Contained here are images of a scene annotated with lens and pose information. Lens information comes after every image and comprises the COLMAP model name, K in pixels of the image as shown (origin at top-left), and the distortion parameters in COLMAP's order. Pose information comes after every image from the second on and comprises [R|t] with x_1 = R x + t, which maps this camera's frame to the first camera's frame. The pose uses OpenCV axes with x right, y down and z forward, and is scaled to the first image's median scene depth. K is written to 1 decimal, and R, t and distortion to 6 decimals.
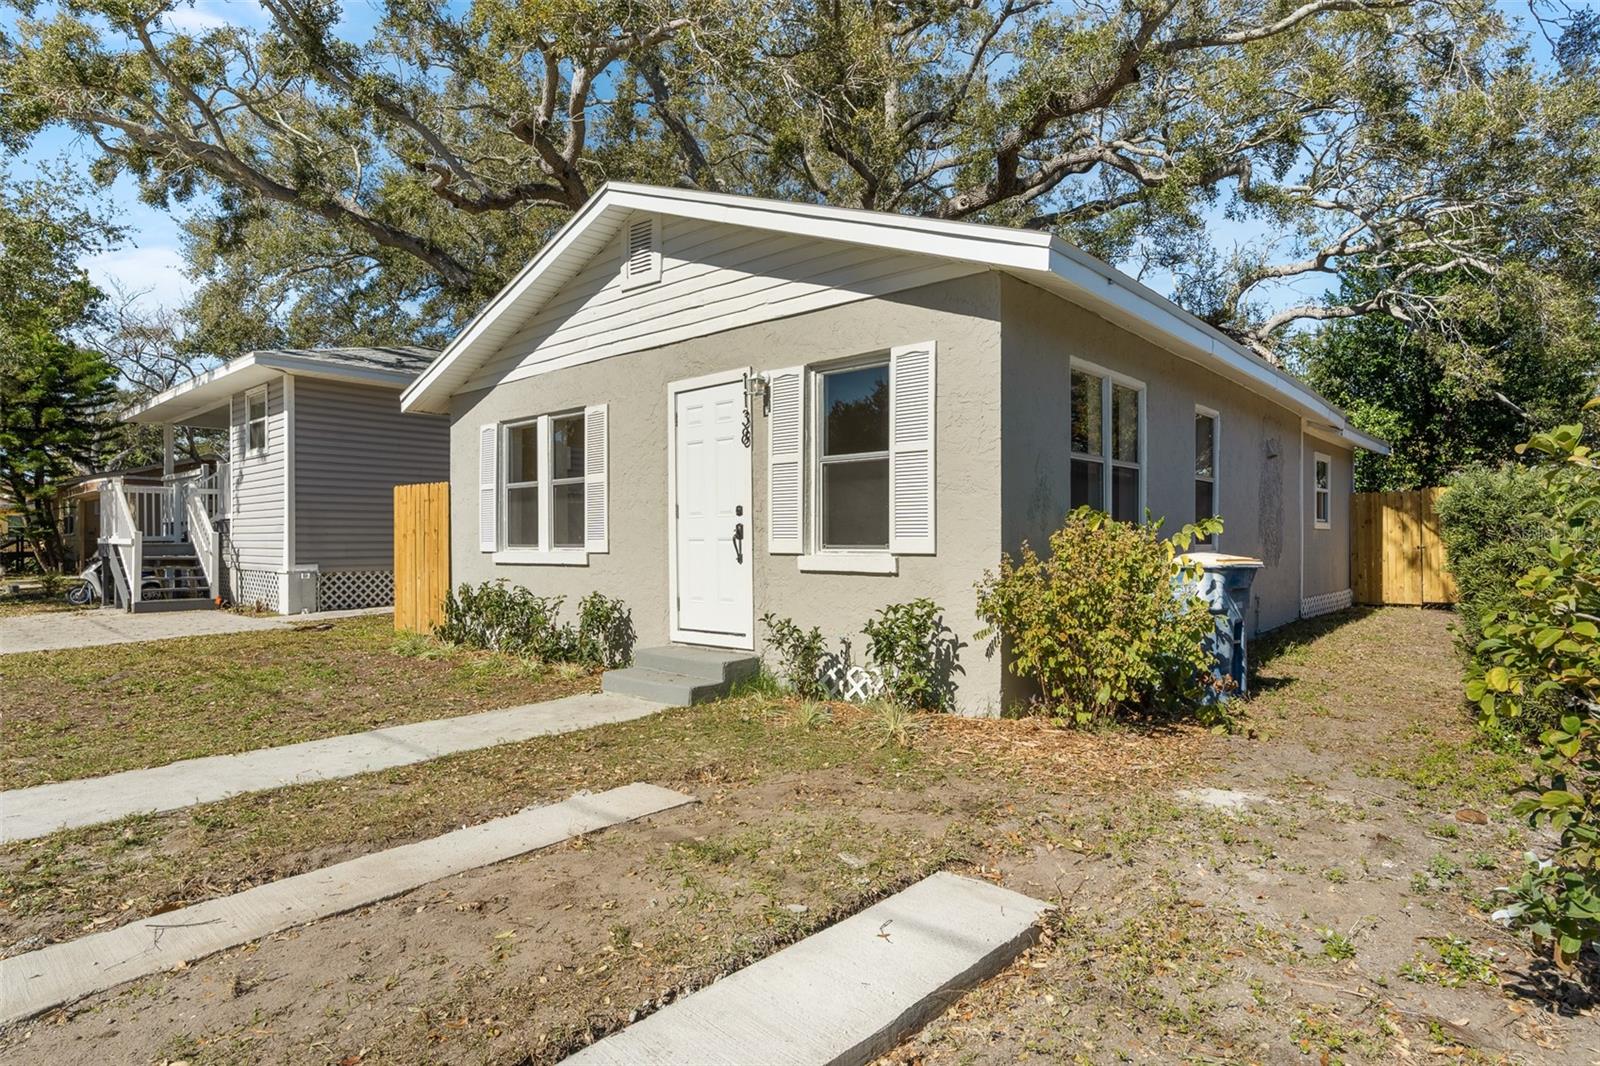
lens RADIAL K [[866.4, 0, 801.3], [0, 866.4, 538.7], [0, 0, 1]] dist [-0.000661, -0.000876]
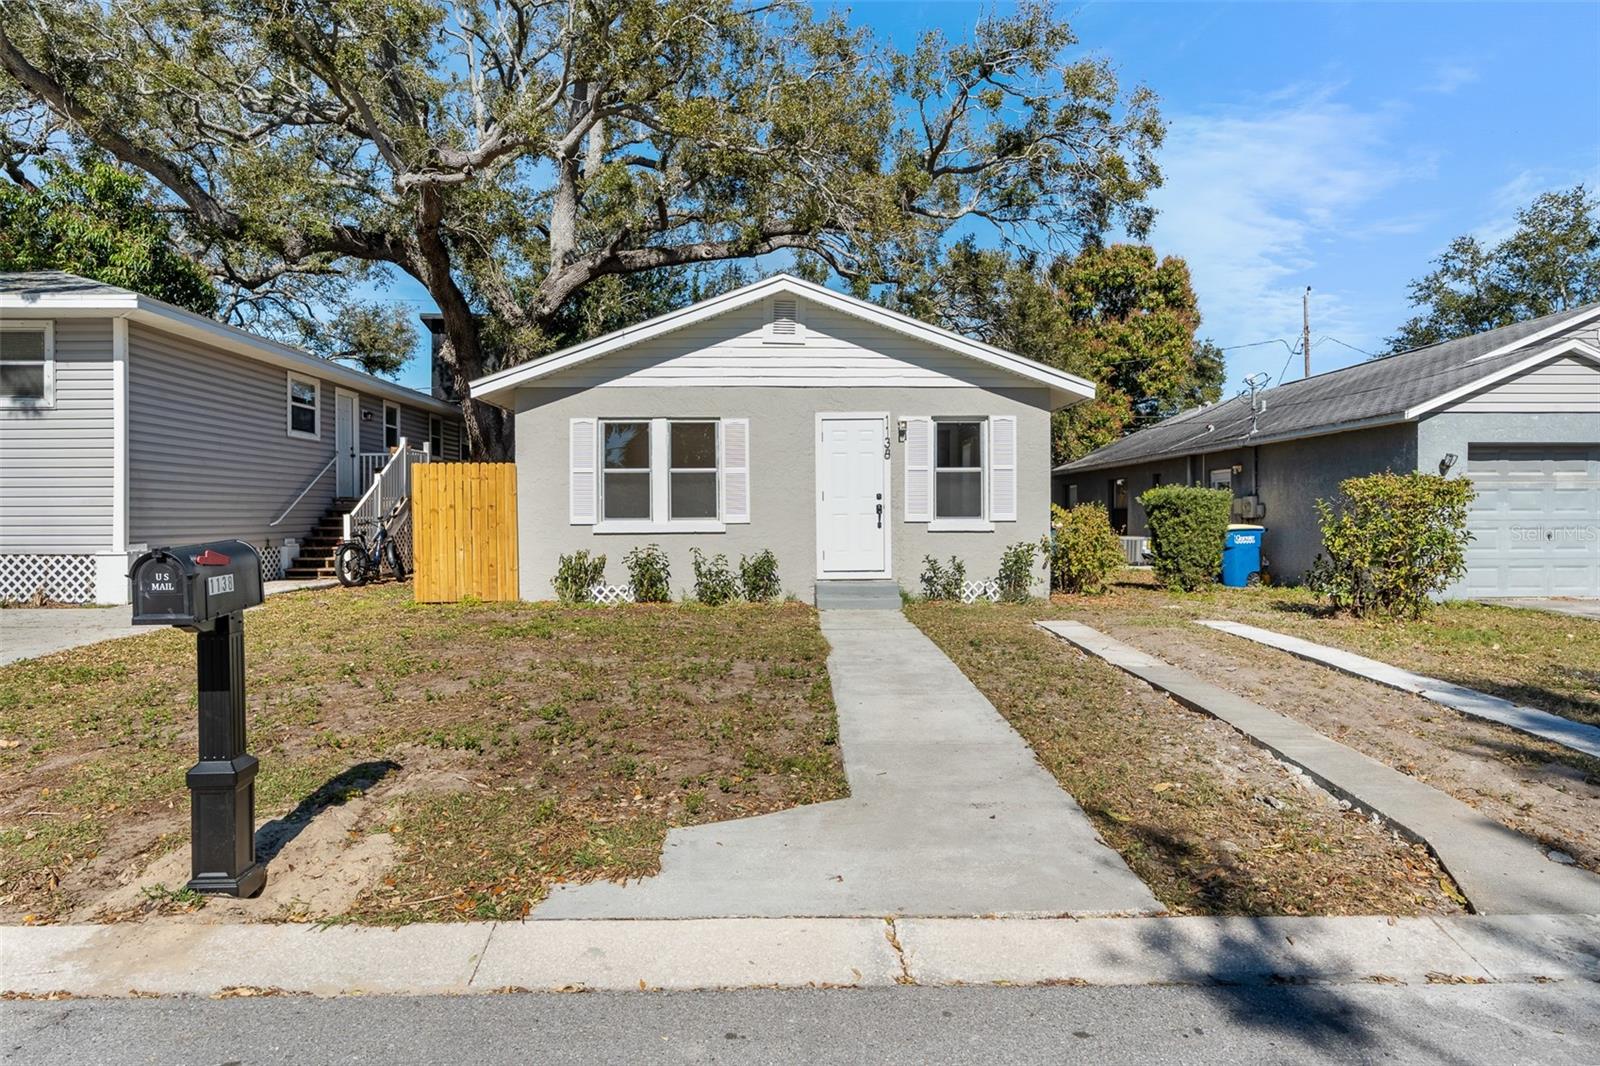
lens RADIAL K [[924.6, 0, 800.0], [0, 924.6, 533.0], [0, 0, 1]] dist [-0.001690, -0.001231]
pose [[0.736481, -0.009288, 0.676394, -1.130373], [0.000097, 0.999907, 0.013625, 0.011168], [-0.676458, -0.009969, 0.736414, -0.172804]]
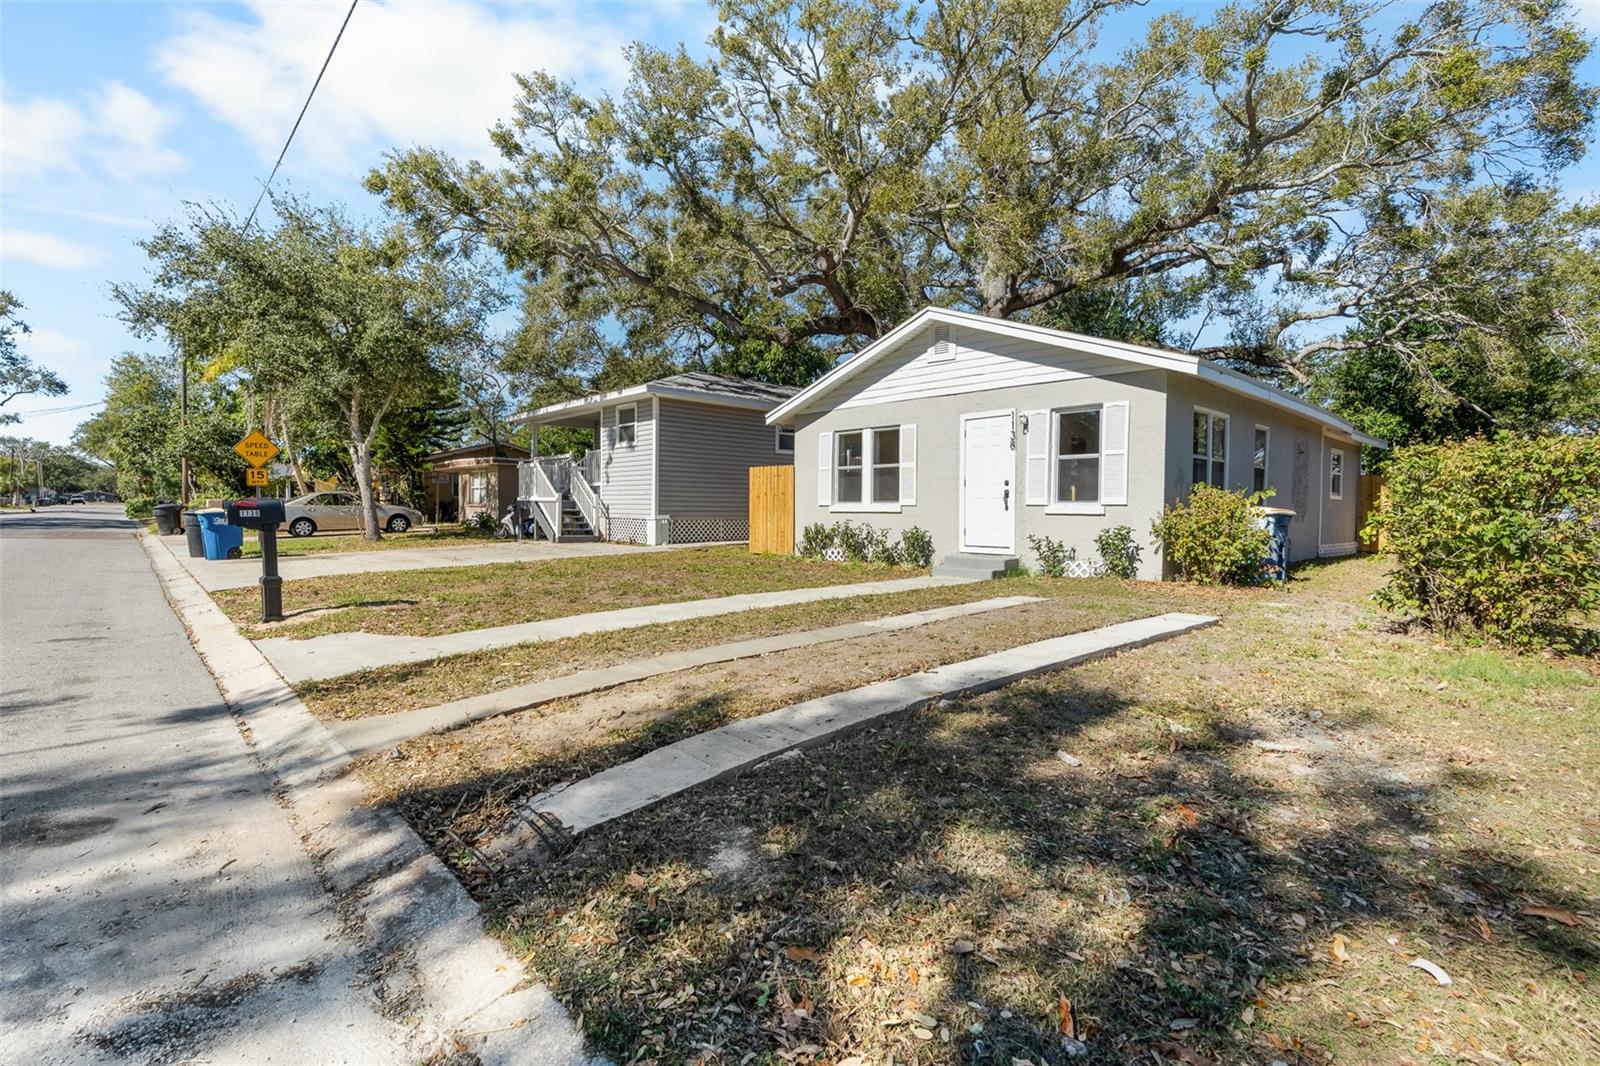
lens RADIAL K [[735.0, 0, 797.3], [0, 735.0, 524.7], [0, 0, 1]] dist [-0.000587, 0.000405]
pose [[0.994968, 0.014649, -0.099114, -0.300898], [-0.012505, 0.999675, 0.022218, 0.024207], [0.099408, -0.020867, 0.994828, -0.543350]]
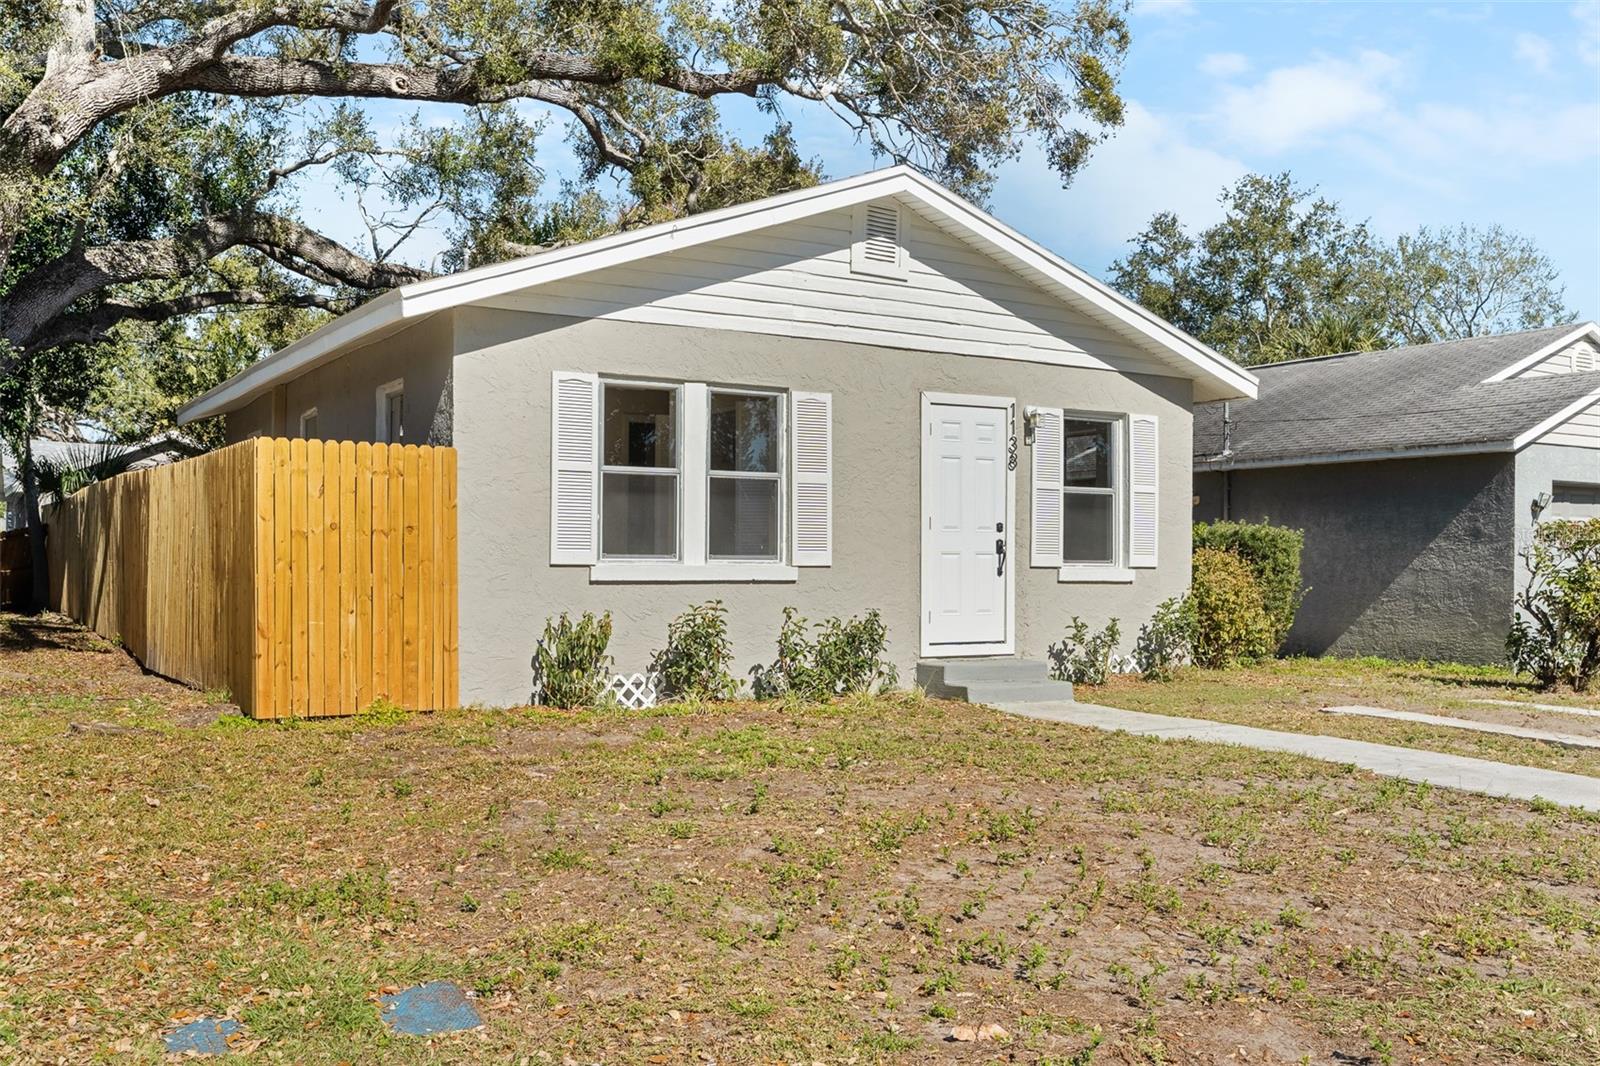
lens RADIAL K [[1476.7, 0, 799.5], [0, 1476.7, 563.0], [0, 0, 1]] dist [-0.001763, -0.003610]
pose [[0.306173, 0.007602, 0.951945, -1.549234], [-0.011585, 0.999924, -0.004259, 0.018699], [-0.951905, -0.009724, 0.306238, 0.545308]]
